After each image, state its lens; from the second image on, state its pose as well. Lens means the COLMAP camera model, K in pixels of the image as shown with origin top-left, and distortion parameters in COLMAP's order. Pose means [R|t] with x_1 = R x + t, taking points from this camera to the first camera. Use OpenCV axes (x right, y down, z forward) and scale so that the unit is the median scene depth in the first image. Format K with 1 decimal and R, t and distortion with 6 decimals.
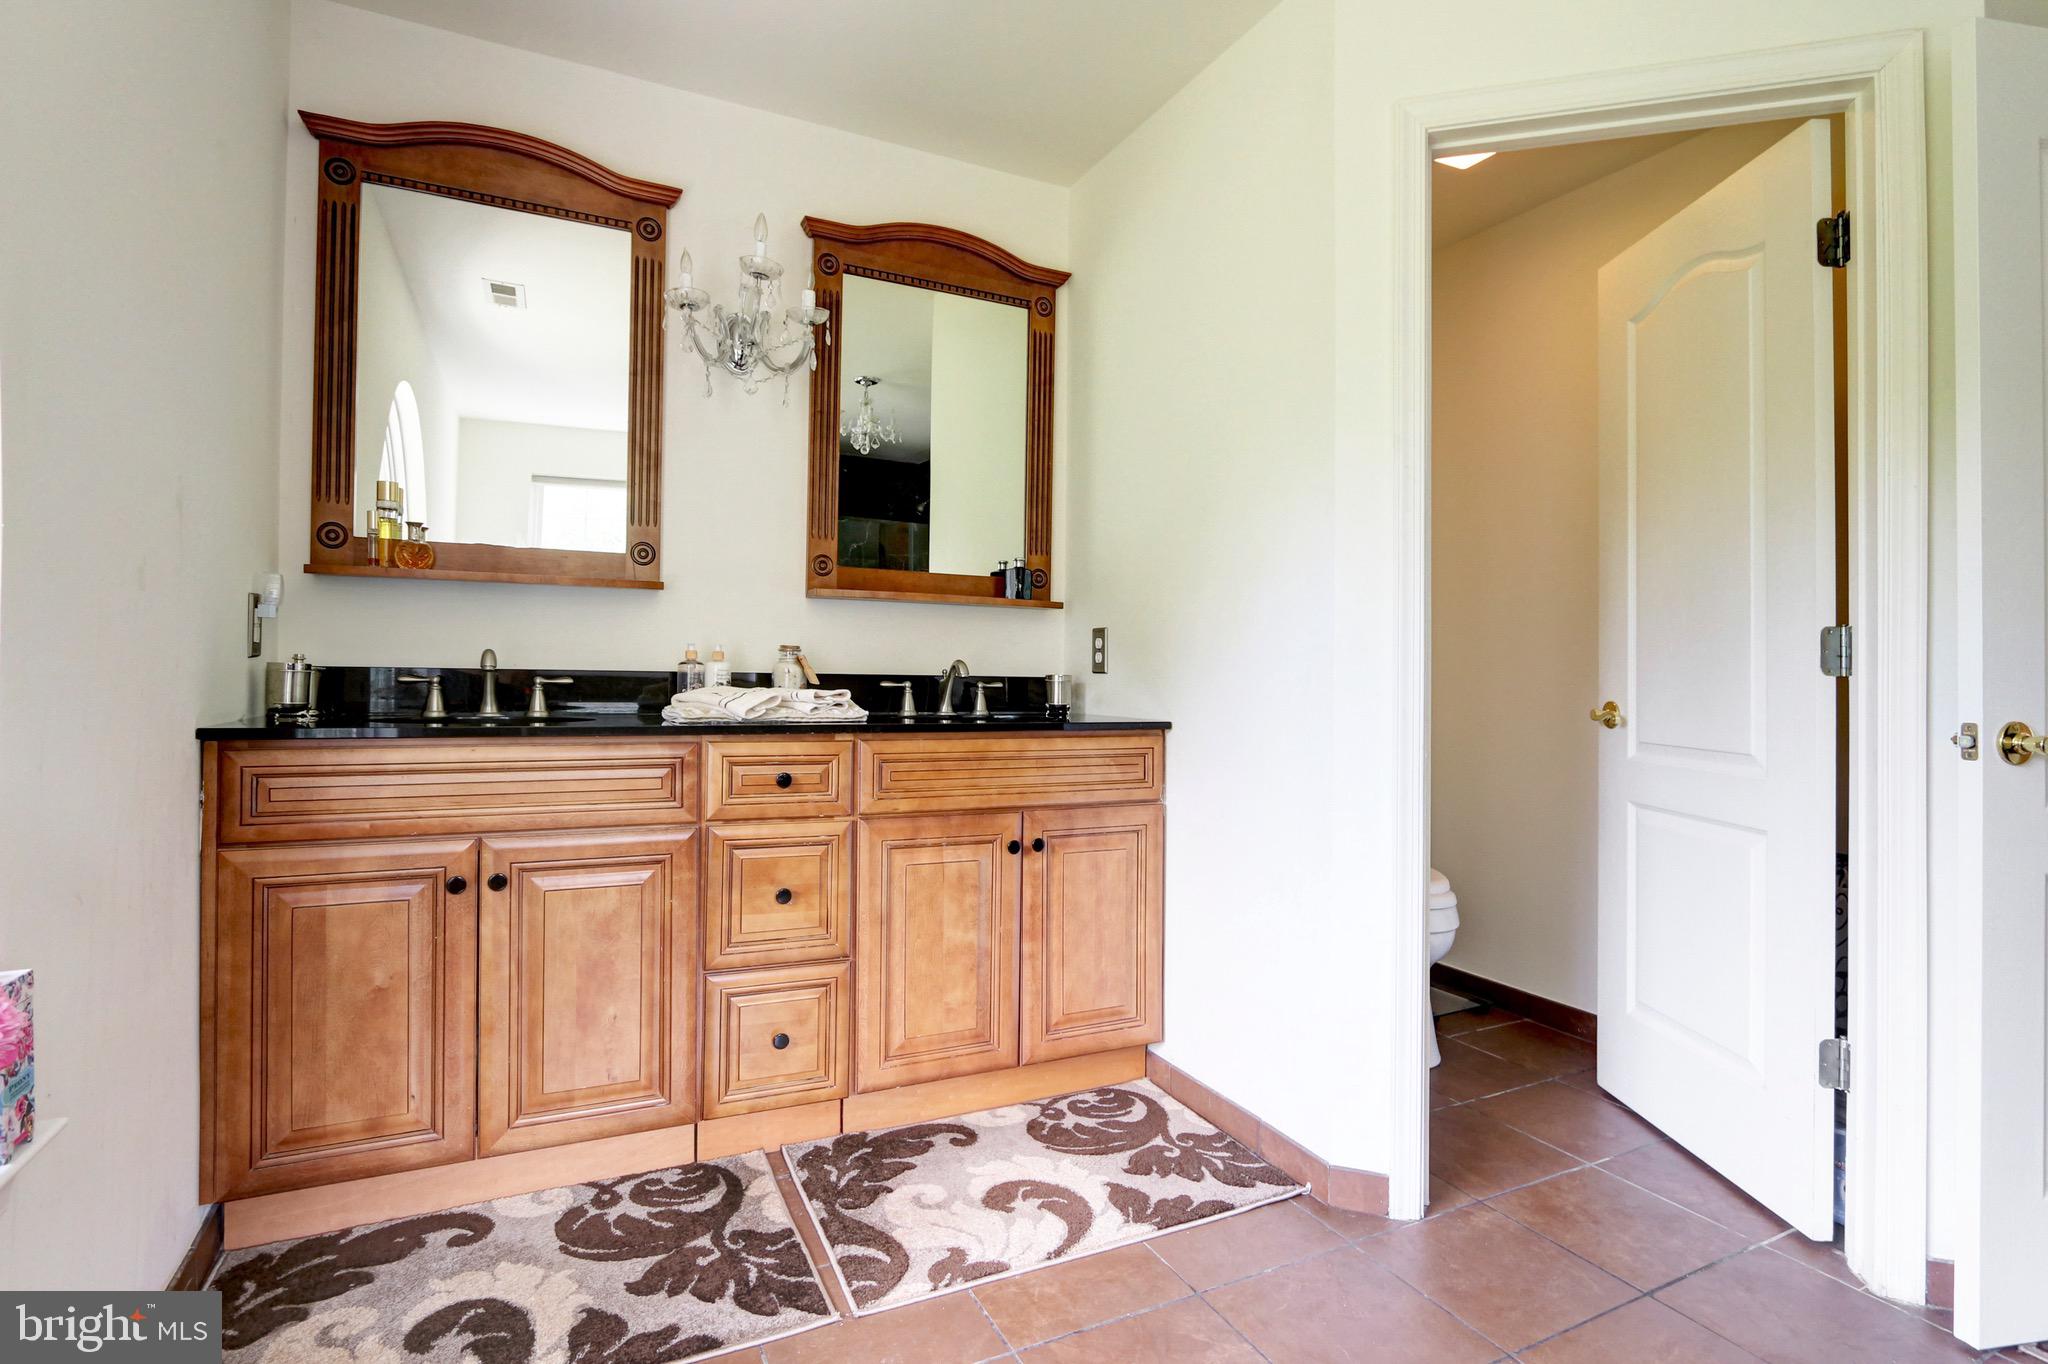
lens RADIAL K [[1014.6, 0, 1037.8], [0, 1014.6, 667.1], [0, 0, 1]] dist [-0.016850, 0.003325]
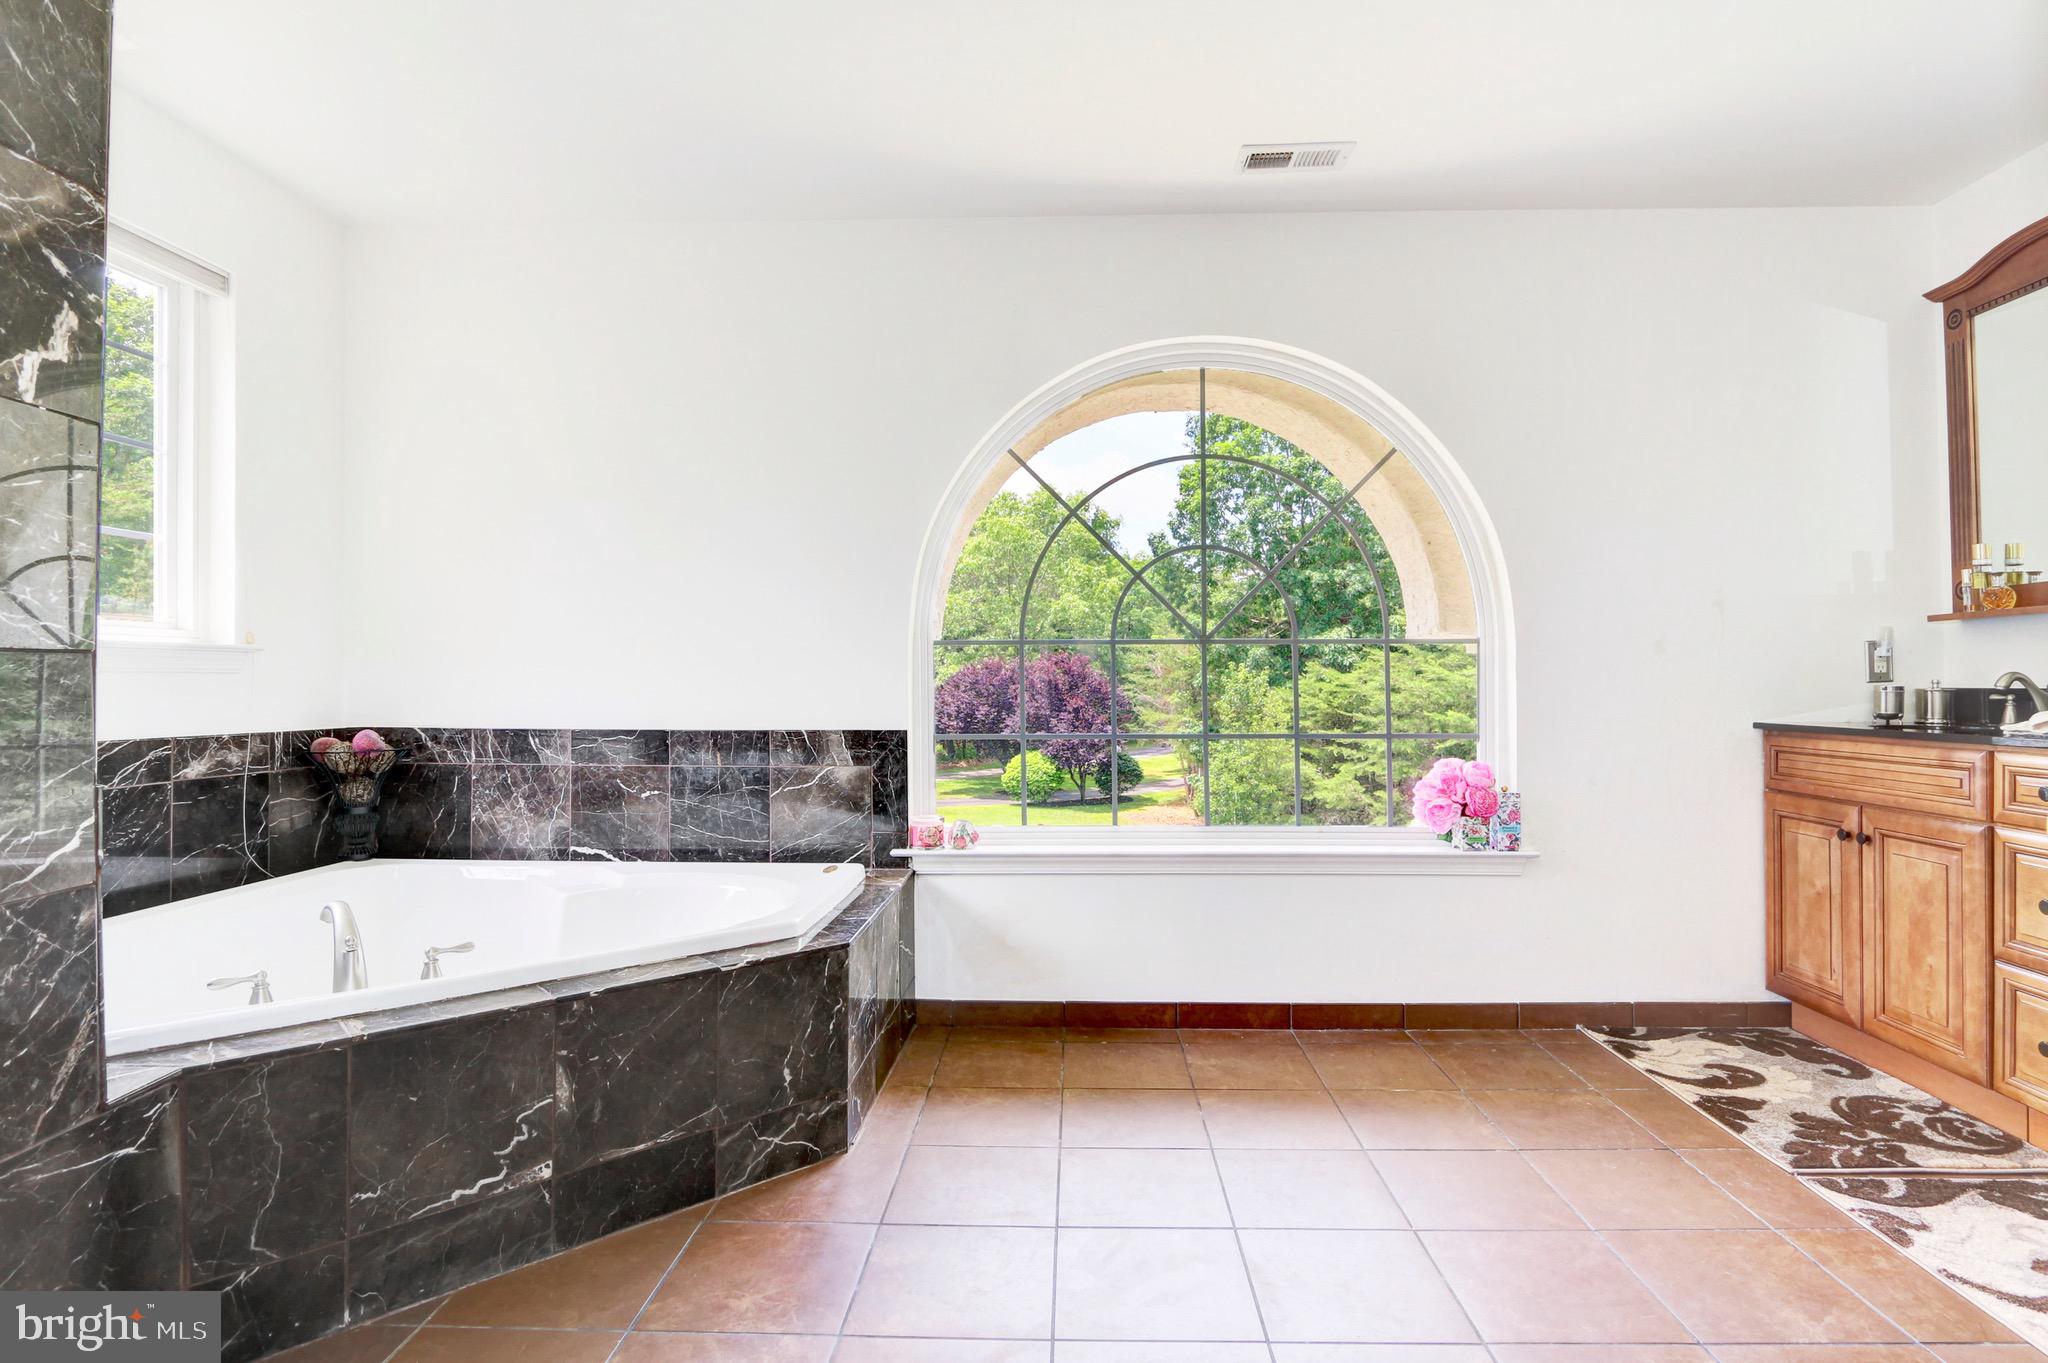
lens RADIAL K [[1014.6, 0, 1035.6], [0, 1014.6, 668.5], [0, 0, 1]] dist [-0.016850, 0.003325]
pose [[-0.492218, -0.030115, -0.869951, 1.135992], [0.000065, 0.999400, -0.034633, 0.020900], [0.870472, -0.017103, -0.491921, 0.613887]]
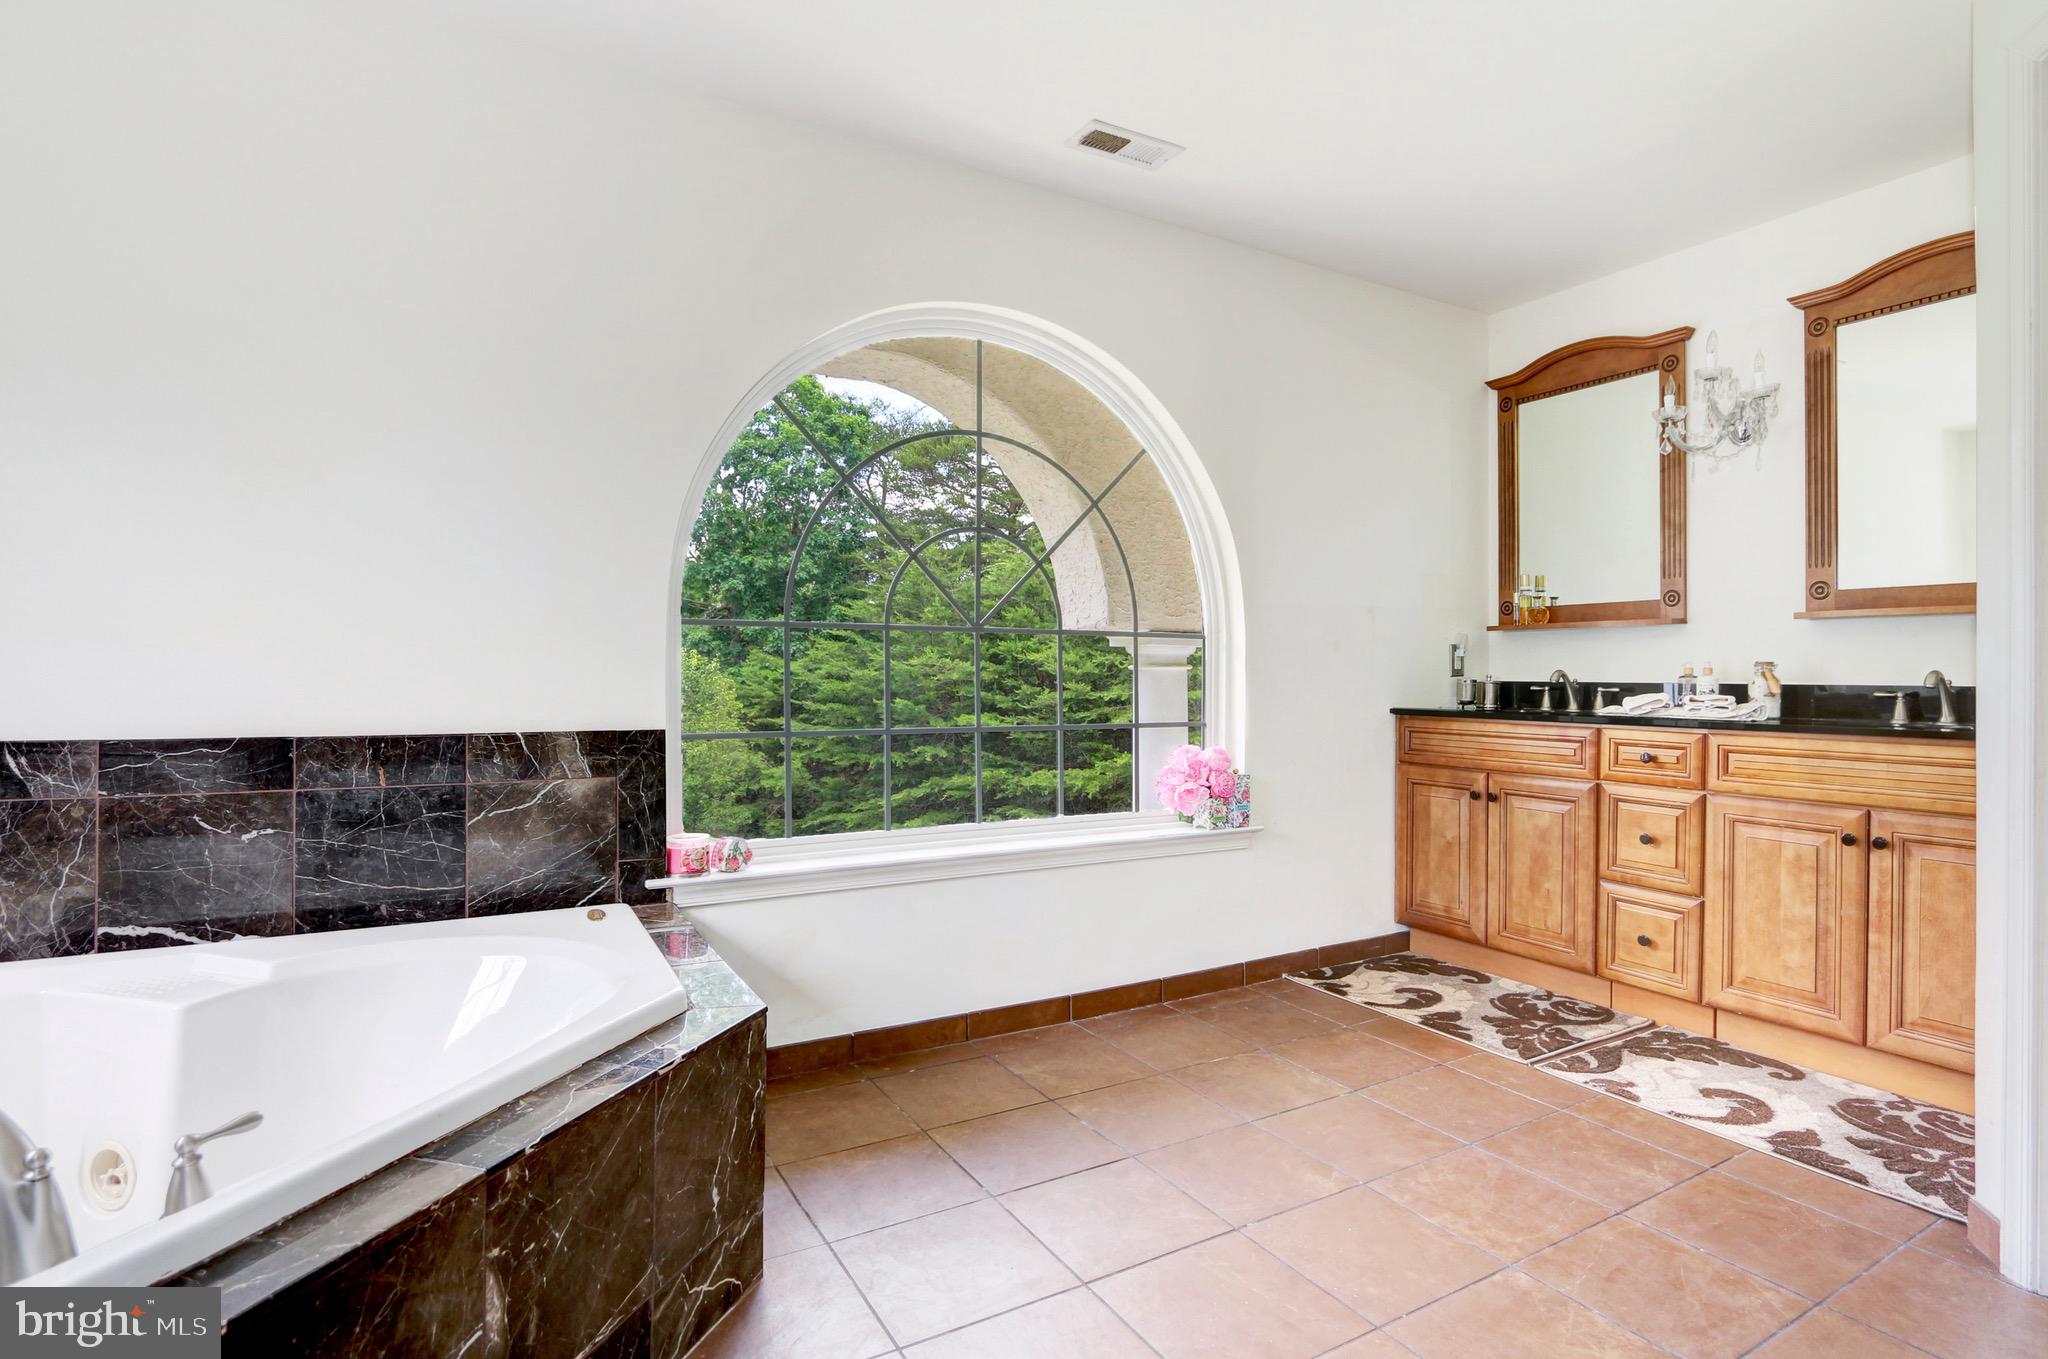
lens RADIAL K [[1022.7, 0, 1037.0], [0, 1022.7, 670.7], [0, 0, 1]] dist [-0.015971, 0.002796]
pose [[0.048268, -0.019239, -0.998649, 1.145139], [0.002480, 0.999814, -0.019142, 0.014320], [0.998831, -0.001552, 0.048307, 0.075444]]
